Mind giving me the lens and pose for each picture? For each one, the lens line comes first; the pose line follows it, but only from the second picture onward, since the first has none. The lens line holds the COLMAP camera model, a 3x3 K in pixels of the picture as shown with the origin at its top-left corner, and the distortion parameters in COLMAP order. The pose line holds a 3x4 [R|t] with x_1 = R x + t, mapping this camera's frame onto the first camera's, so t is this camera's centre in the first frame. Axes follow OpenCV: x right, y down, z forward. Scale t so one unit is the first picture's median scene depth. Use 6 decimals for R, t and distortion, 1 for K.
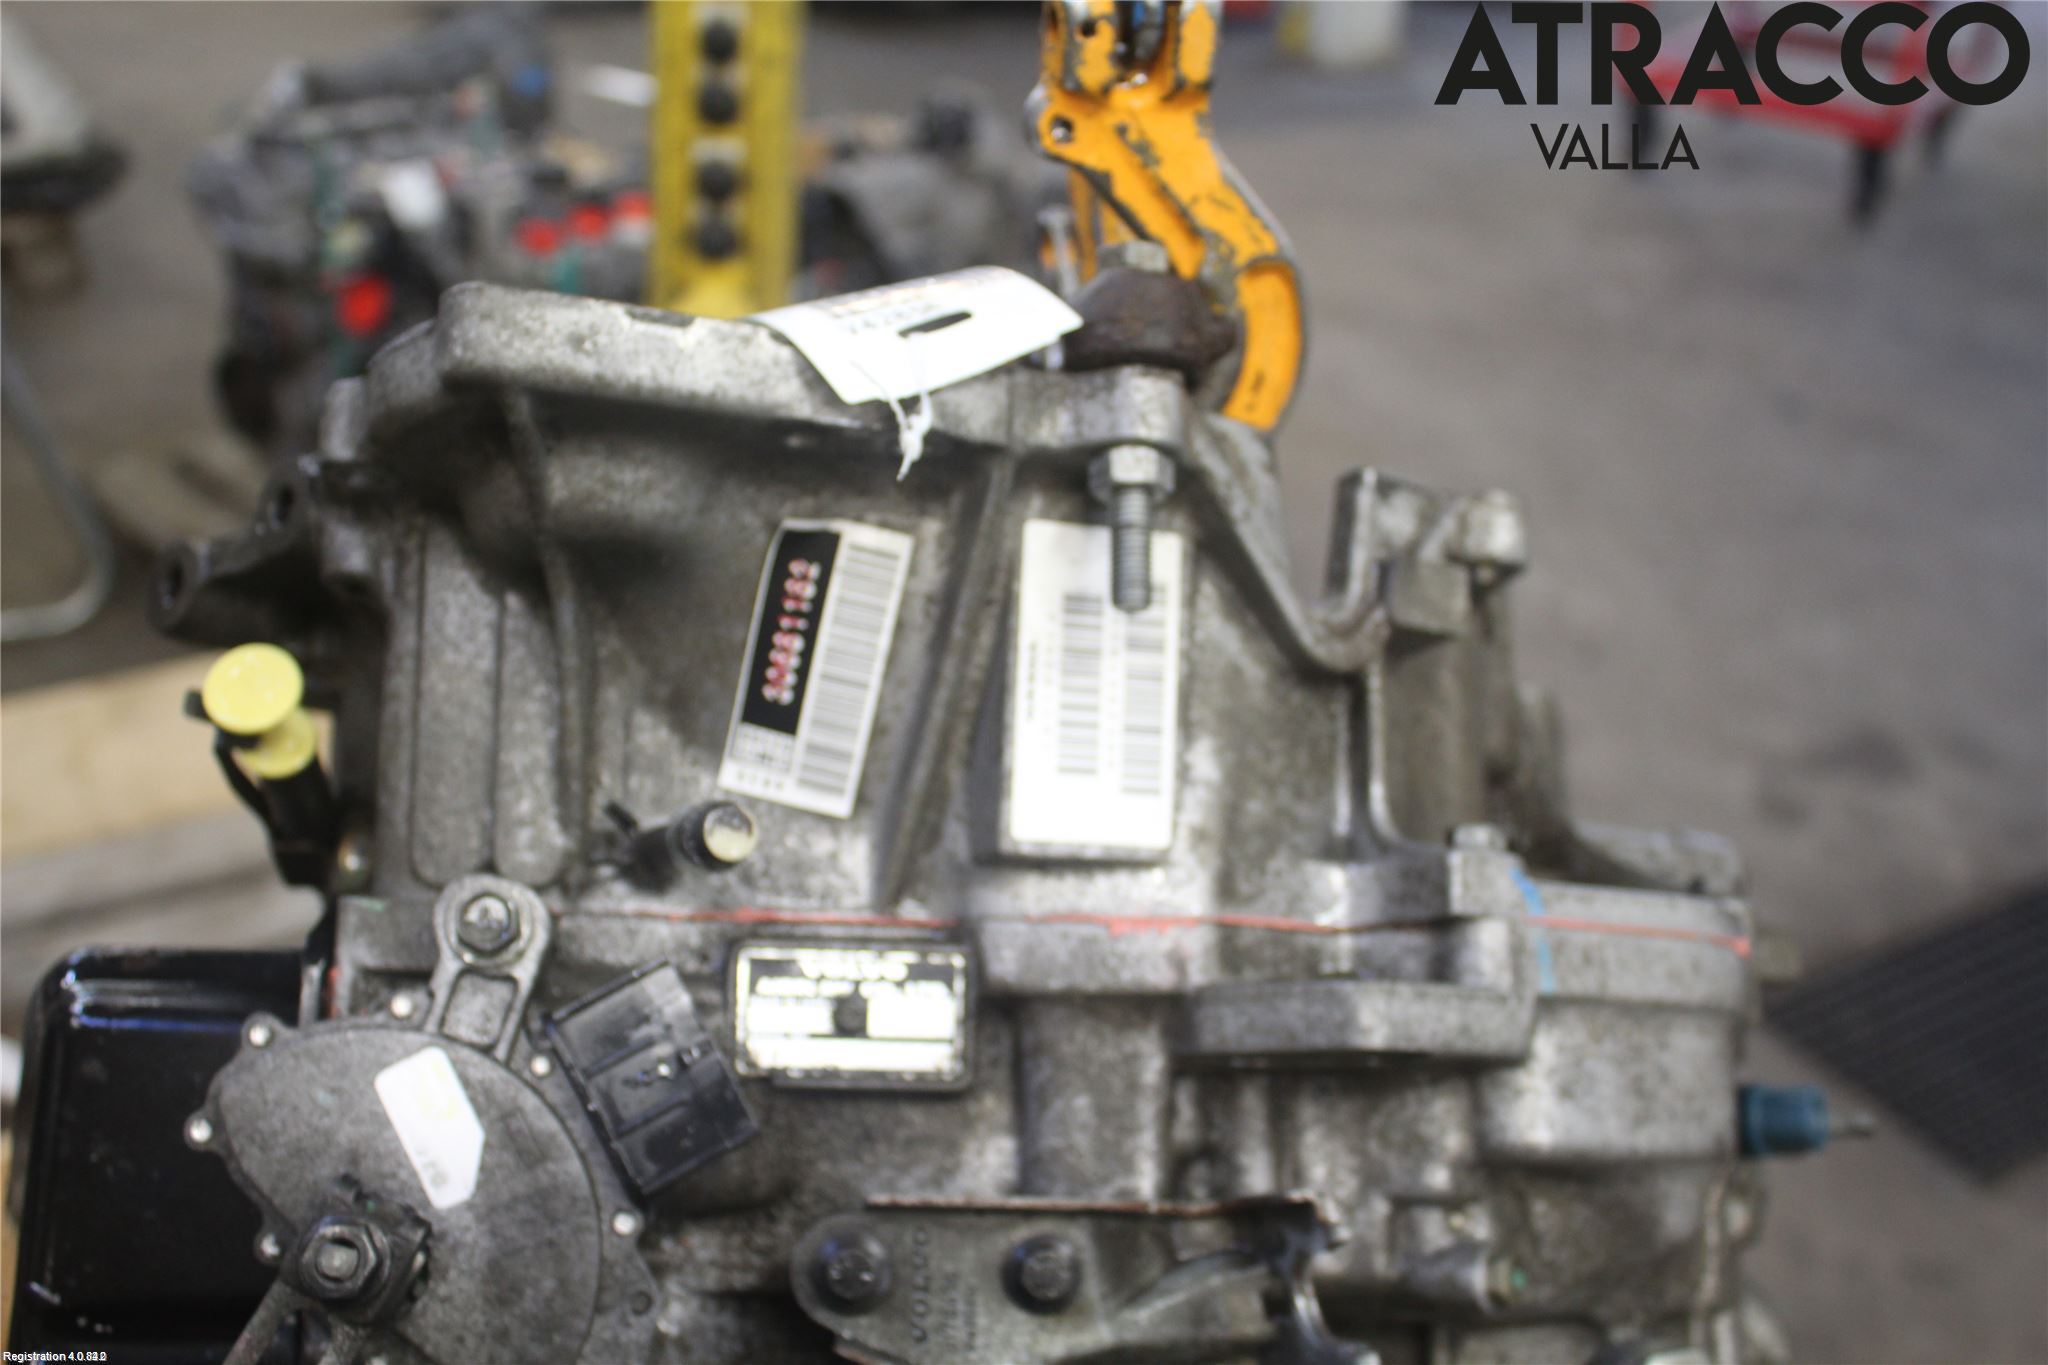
lens RADIAL K [[2187.6, 0, 1024.0], [0, 2187.6, 682.5], [0, 0, 1]] dist [-0.126681, 0.018740]
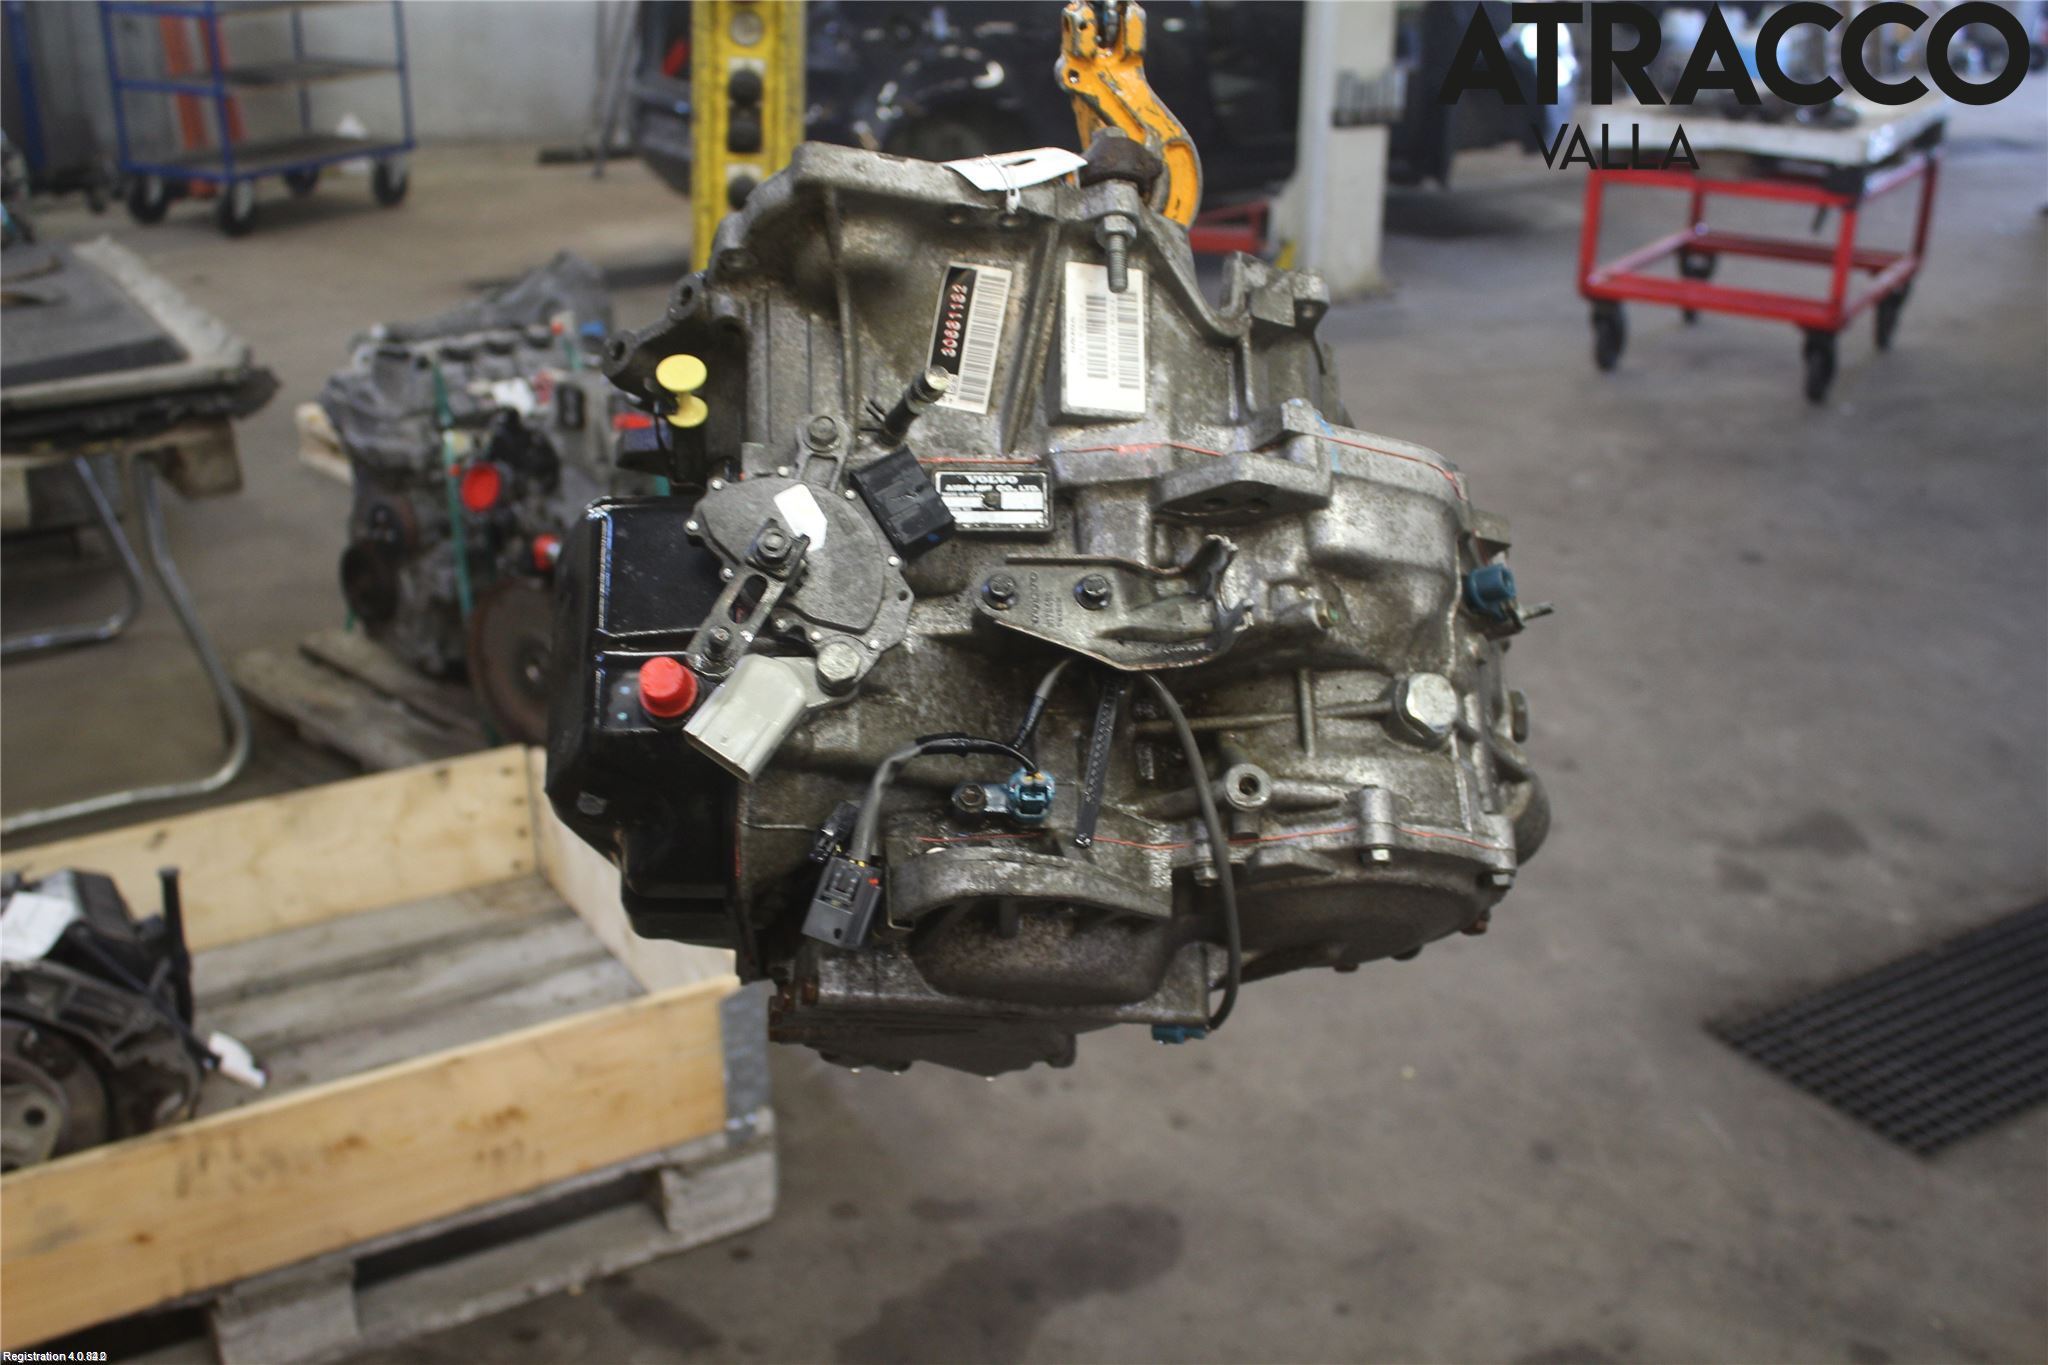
lens RADIAL K [[2209.8, 0, 1024.0], [0, 2209.8, 682.5], [0, 0, 1]] dist [-0.164838, -0.001382]
pose [[0.998608, -0.051182, -0.012768, -0.032528], [0.049140, 0.990607, -0.127605, 0.580631], [0.019179, 0.126800, 0.991743, -1.001976]]
